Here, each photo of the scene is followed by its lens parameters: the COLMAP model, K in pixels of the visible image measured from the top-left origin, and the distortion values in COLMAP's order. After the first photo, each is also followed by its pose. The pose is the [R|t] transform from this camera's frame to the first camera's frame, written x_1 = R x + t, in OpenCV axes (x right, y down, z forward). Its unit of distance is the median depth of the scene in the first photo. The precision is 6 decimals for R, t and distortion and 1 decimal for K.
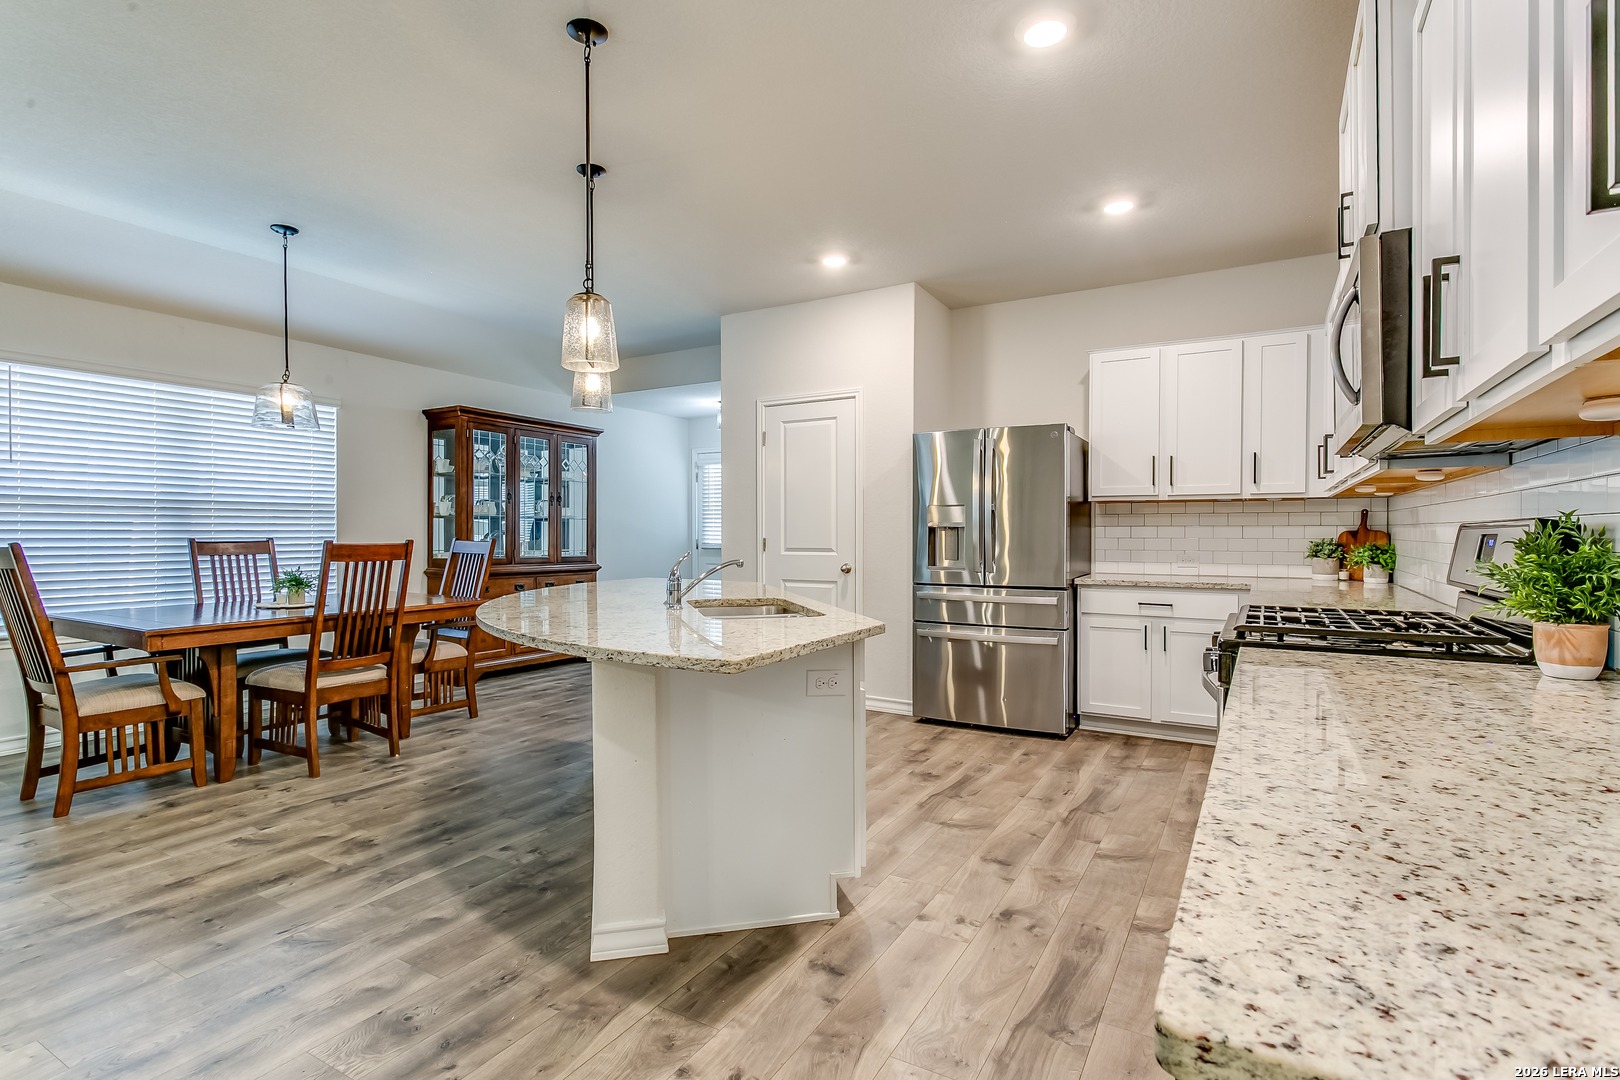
lens RADIAL K [[780.0, 0, 812.8], [0, 780.0, 518.6], [0, 0, 1]] dist [0.004122, -0.000006]
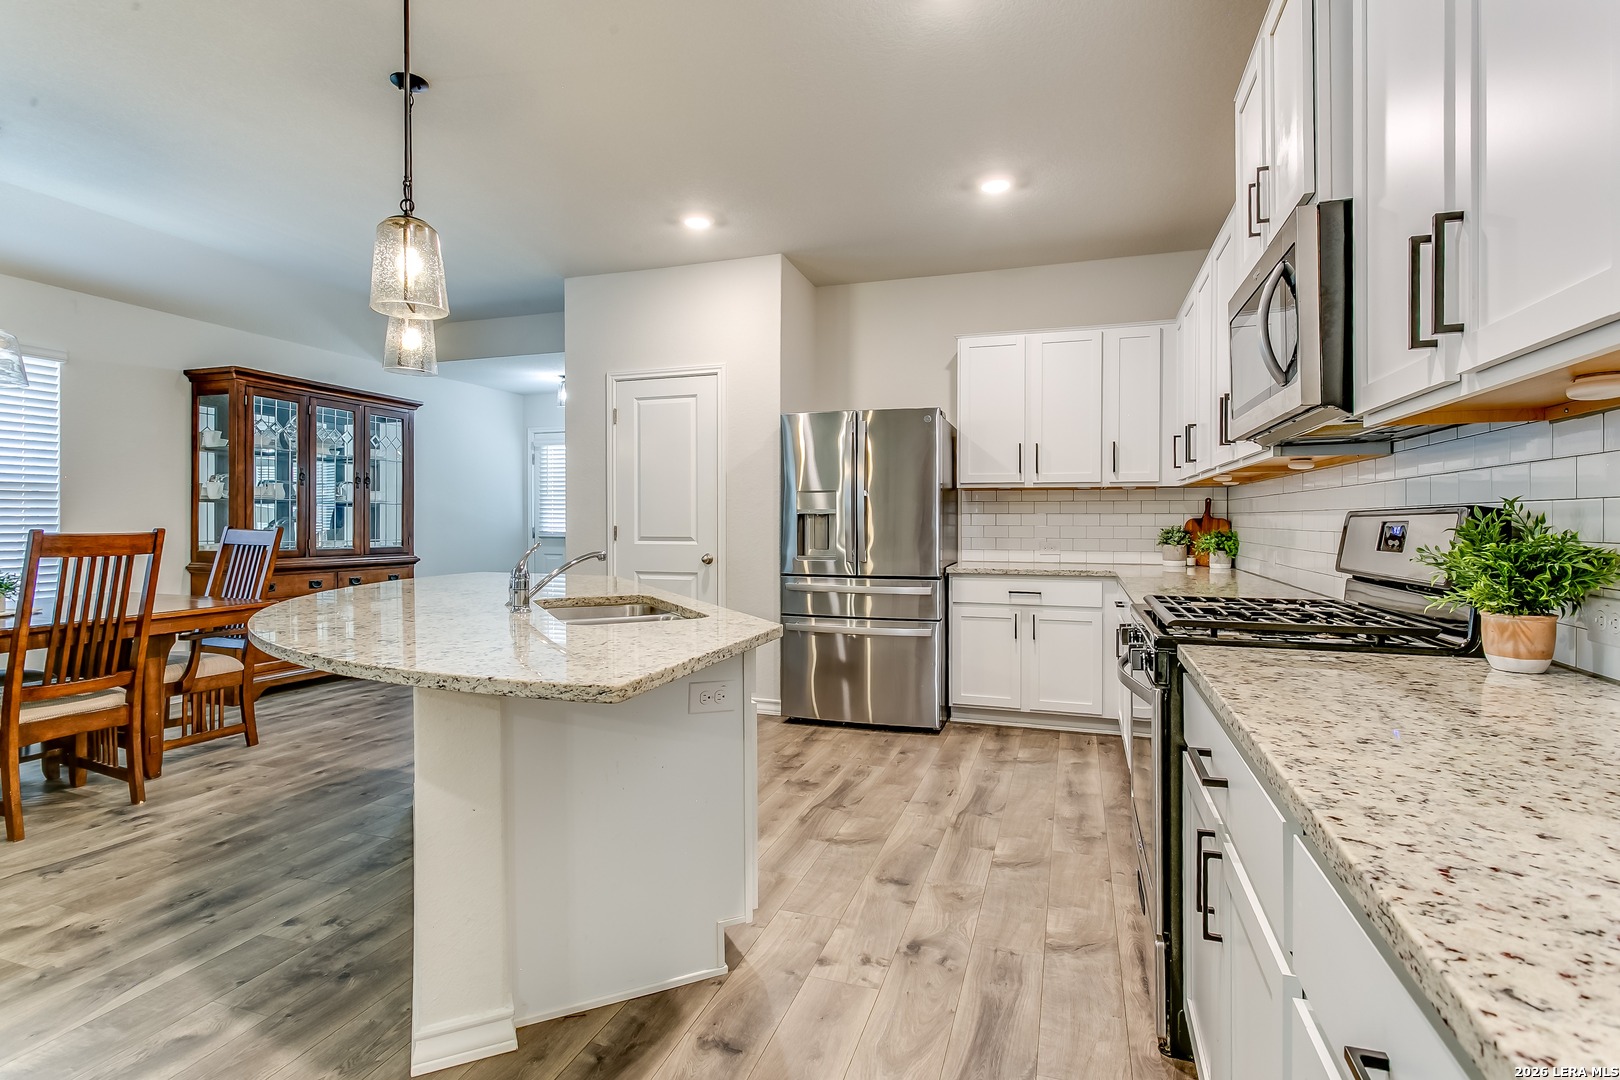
lens RADIAL K [[779.9, 0, 811.1], [0, 779.9, 512.1], [0, 0, 1]] dist [0.011615, -0.007715]
pose [[0.979532, 0.002953, 0.201267, -0.034819], [-0.004419, 0.999967, 0.006836, 0.002497], [-0.201240, -0.007586, 0.979513, 0.106145]]
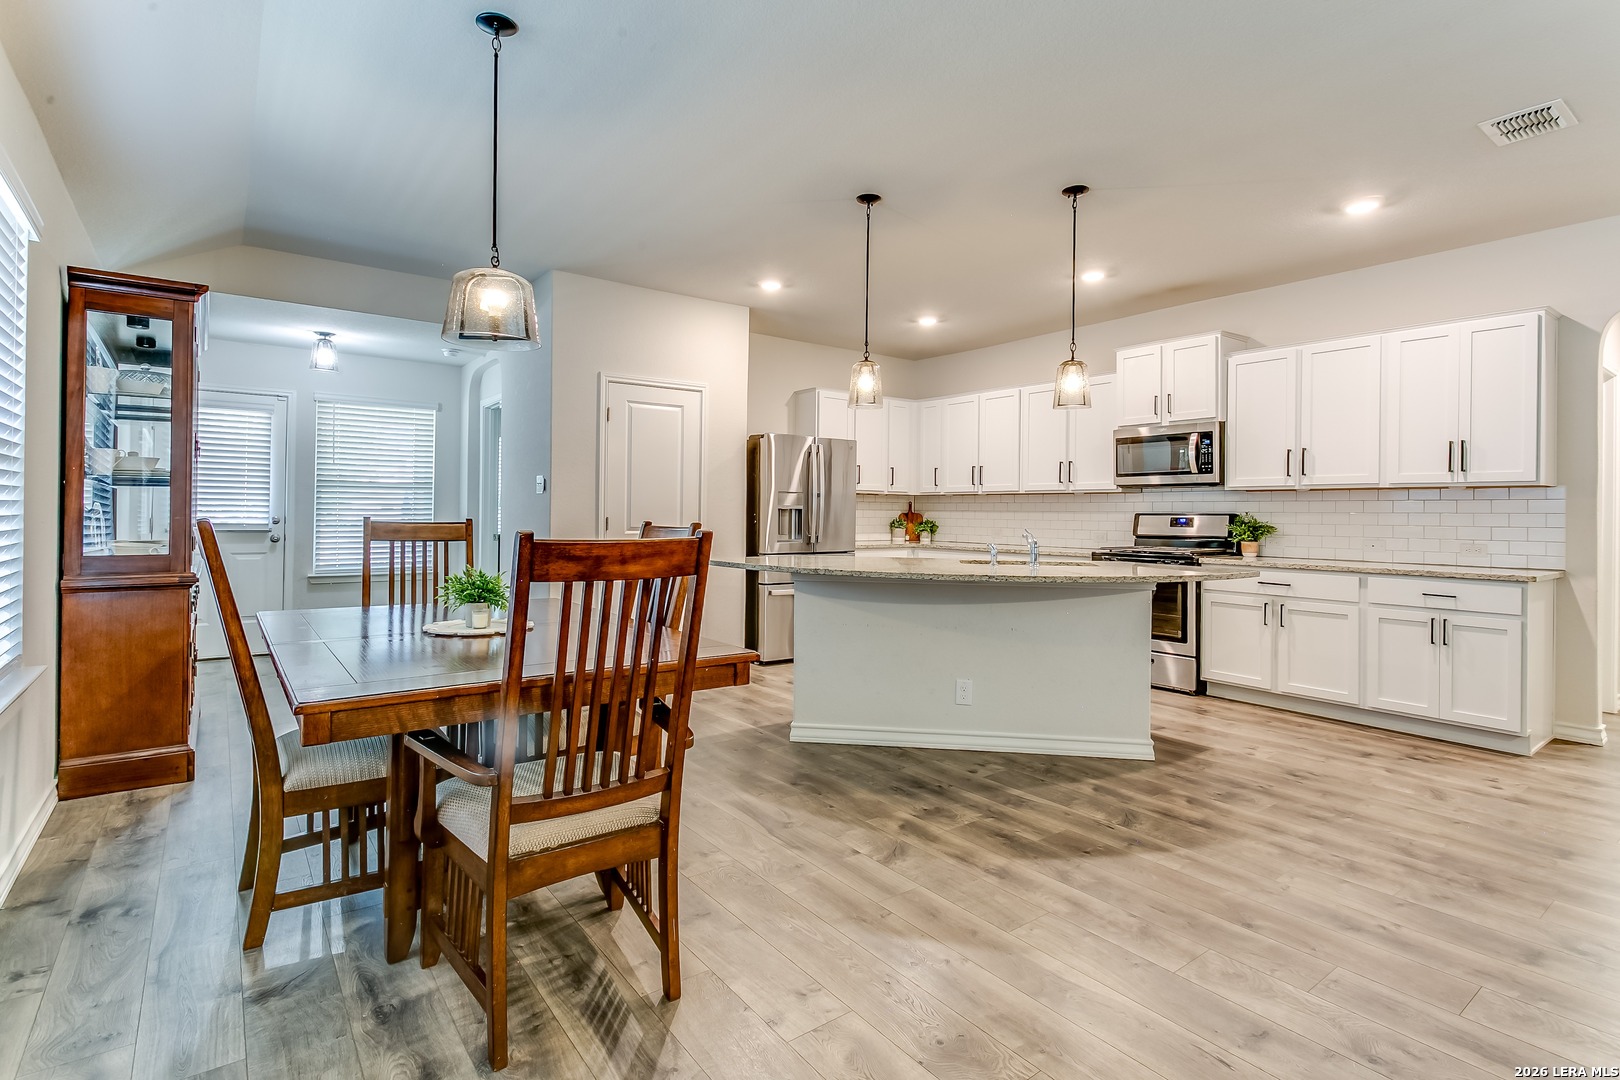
lens RADIAL K [[762.9, 0, 810.9], [0, 762.9, 513.4], [0, 0, 1]] dist [0.000523, -0.000037]
pose [[0.406583, 0.003436, 0.913607, -1.346256], [-0.023278, 0.999707, 0.006599, 0.012225], [-0.913317, -0.023950, 0.406544, 0.635805]]
